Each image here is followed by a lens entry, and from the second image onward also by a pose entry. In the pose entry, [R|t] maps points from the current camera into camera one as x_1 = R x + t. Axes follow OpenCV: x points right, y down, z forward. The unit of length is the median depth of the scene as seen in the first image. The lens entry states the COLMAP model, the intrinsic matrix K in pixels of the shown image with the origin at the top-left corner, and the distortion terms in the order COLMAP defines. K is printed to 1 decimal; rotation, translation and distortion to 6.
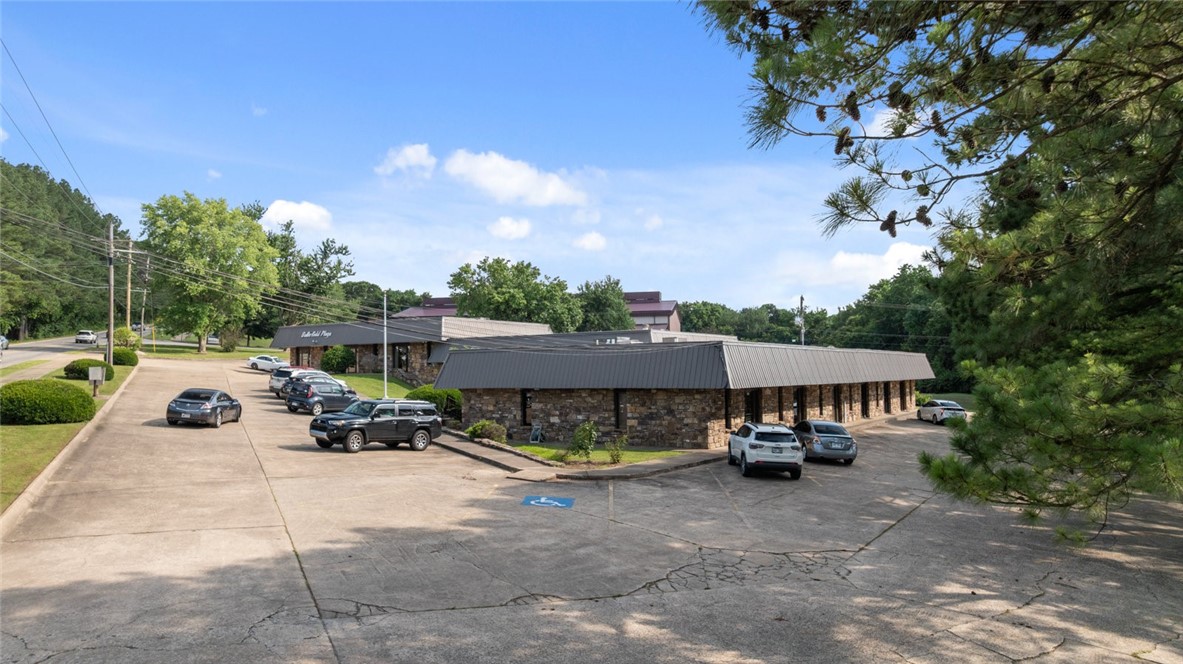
lens RADIAL K [[831.7, 0, 593.4], [0, 831.7, 332.8], [0, 0, 1]] dist [-0.001947, -0.037644]
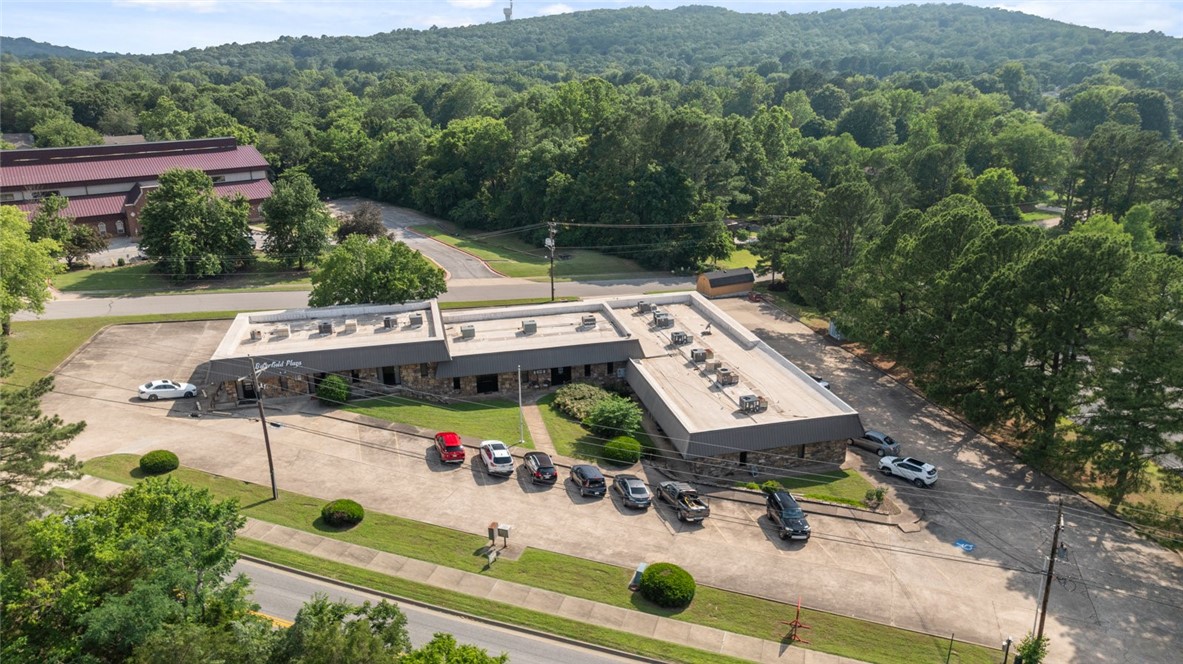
lens RADIAL K [[831.7, 0, 593.4], [0, 831.7, 332.8], [0, 0, 1]] dist [-0.001947, -0.037644]
pose [[0.697214, -0.226222, 0.680232, -1.417324], [-0.024560, 0.940806, 0.338053, -0.733350], [-0.716442, -0.252402, 0.650388, 0.150623]]
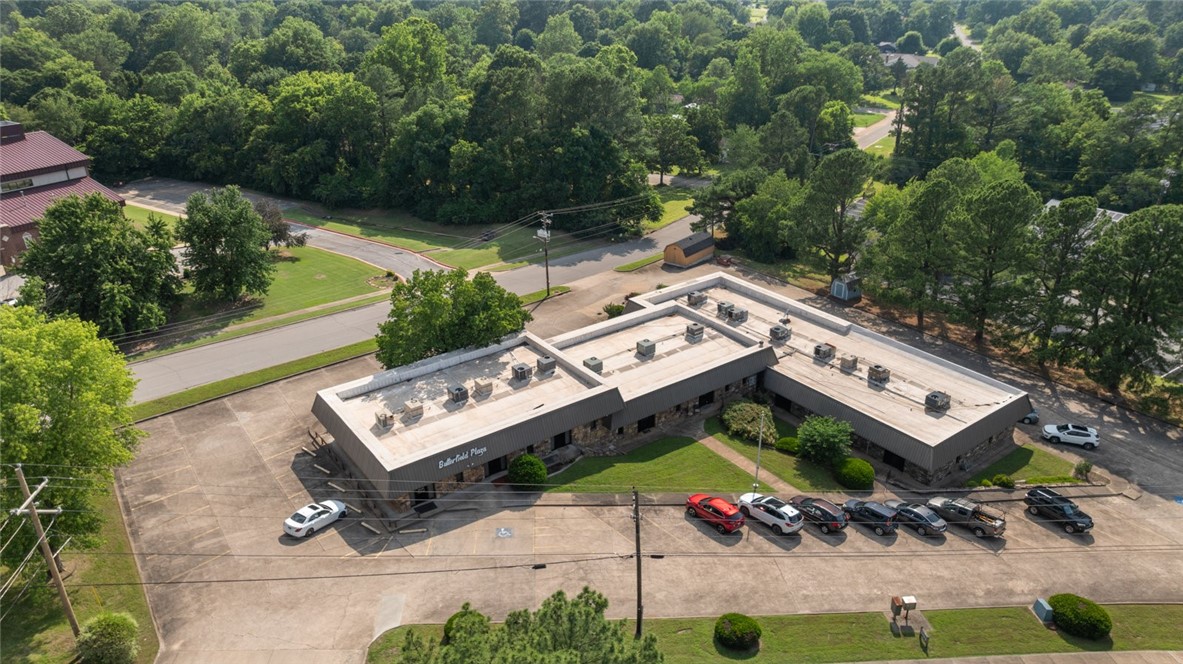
lens RADIAL K [[831.7, 0, 593.4], [0, 831.7, 332.8], [0, 0, 1]] dist [-0.001947, -0.037644]
pose [[0.359891, -0.386017, 0.849393, -1.807861], [-0.035593, 0.904052, 0.425938, -0.900444], [-0.932315, -0.183524, 0.311620, 1.216618]]
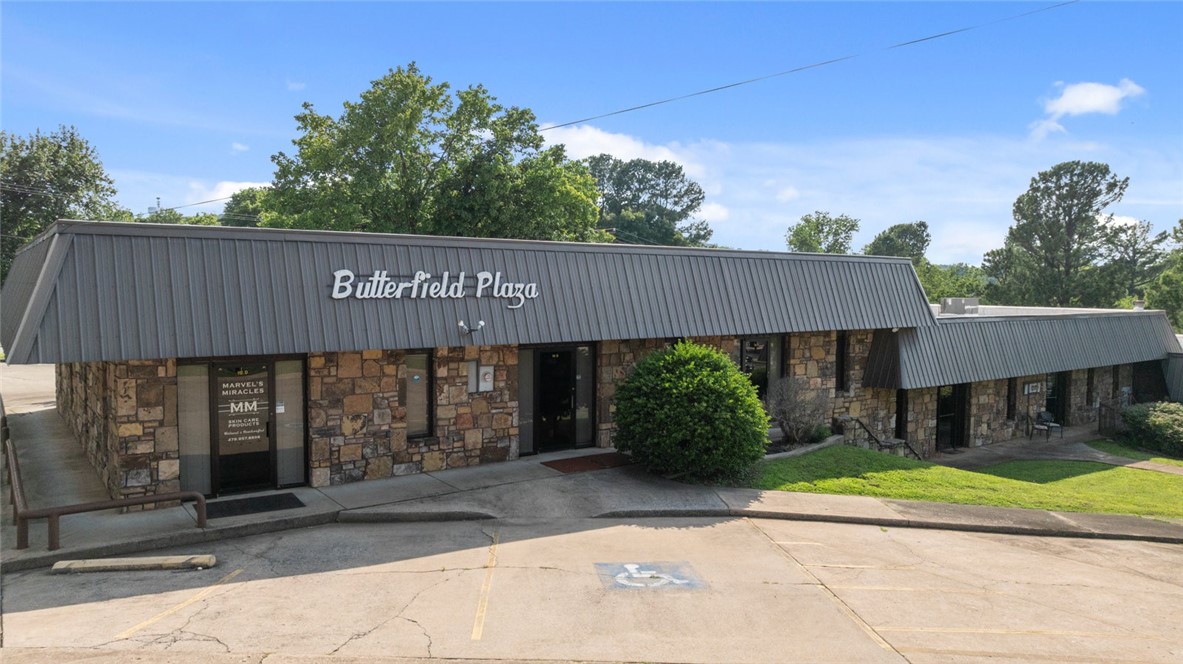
lens RADIAL K [[831.7, 0, 593.4], [0, 831.7, 332.8], [0, 0, 1]] dist [-0.001947, -0.037644]
pose [[0.351532, -0.041601, 0.935251, -0.963384], [-0.058704, 0.996067, 0.066372, -0.004949], [-0.934334, -0.078234, 0.347707, 1.707437]]
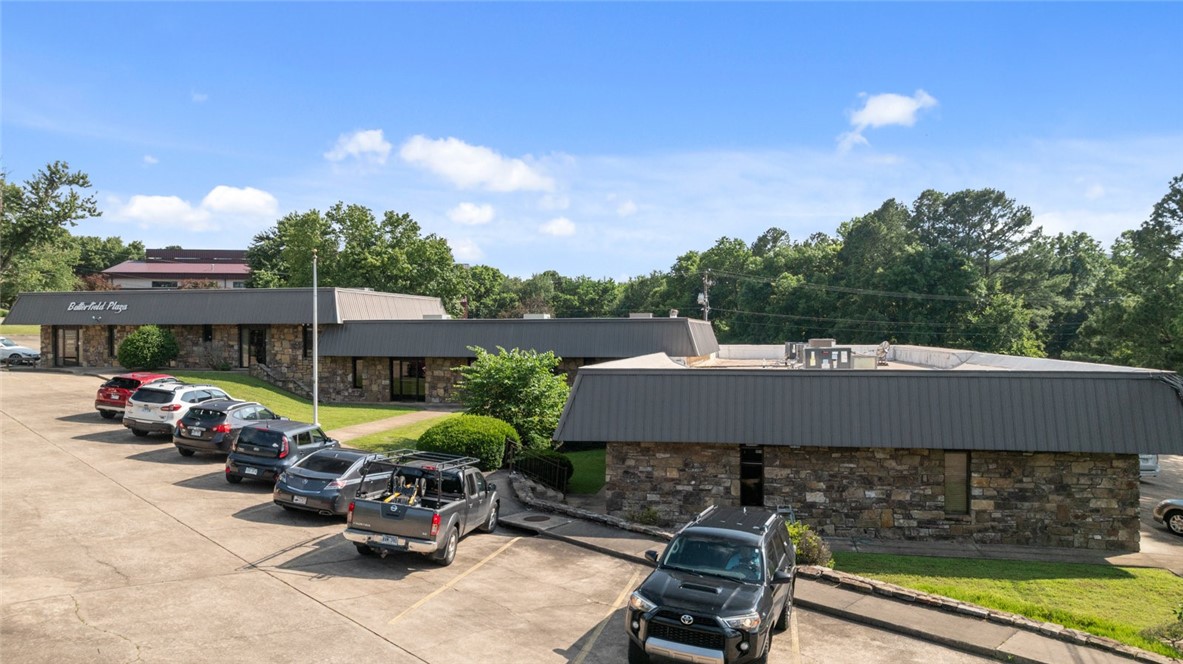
lens RADIAL K [[834.2, 0, 593.4], [0, 834.2, 330.9], [0, 0, 1]] dist [-0.026724, 0.021423]
pose [[0.935915, 0.009751, 0.352090, -0.379747], [-0.025507, 0.998869, 0.040139, -0.028533], [-0.351300, -0.046547, 0.935105, 0.502491]]
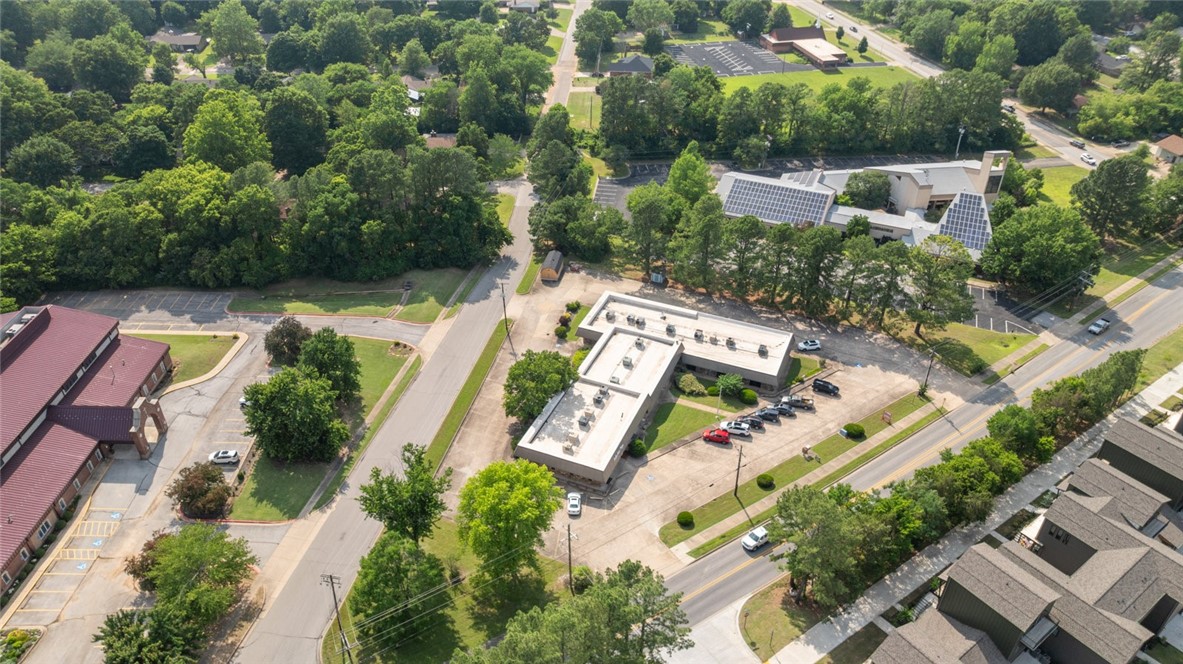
lens RADIAL K [[831.7, 0, 593.4], [0, 831.7, 332.8], [0, 0, 1]] dist [-0.001947, -0.037644]
pose [[-0.174115, -0.562578, 0.808202, -3.085557], [-0.053392, 0.824924, 0.562716, -2.304657], [-0.983277, 0.054825, -0.173669, 2.569010]]
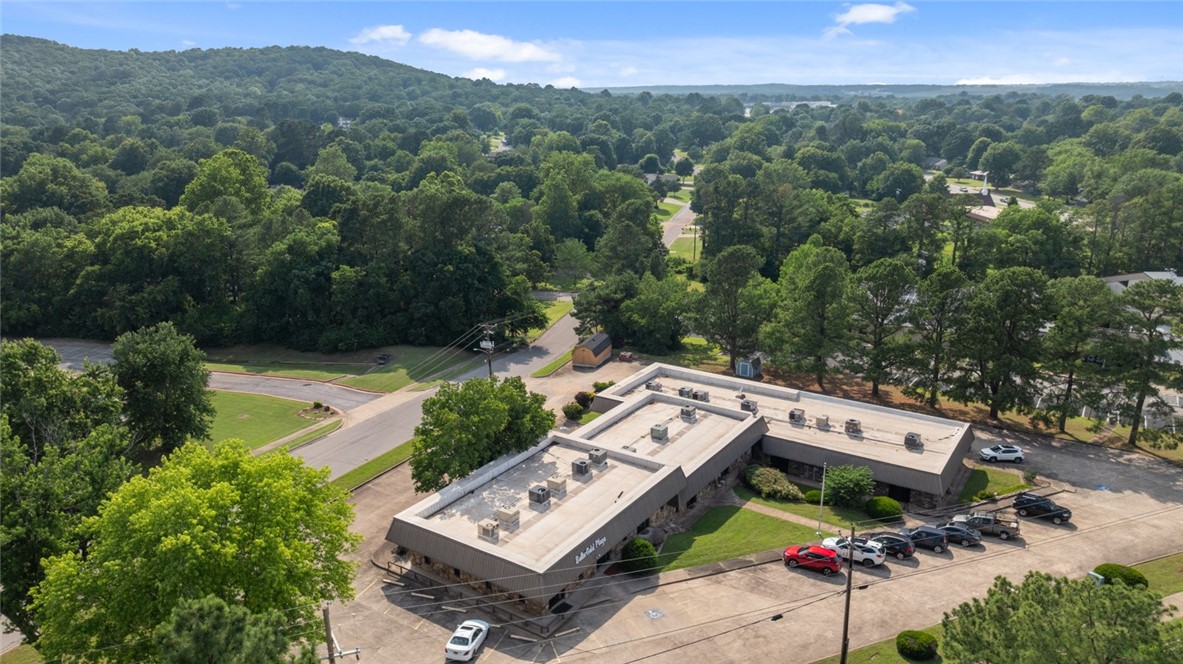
lens RADIAL K [[834.2, 0, 593.4], [0, 834.2, 330.9], [0, 0, 1]] dist [-0.026724, 0.021423]
pose [[0.017264, -0.273753, 0.961645, -2.067741], [-0.039800, 0.960838, 0.274238, -0.844947], [-0.999059, -0.043008, 0.005693, 1.908369]]
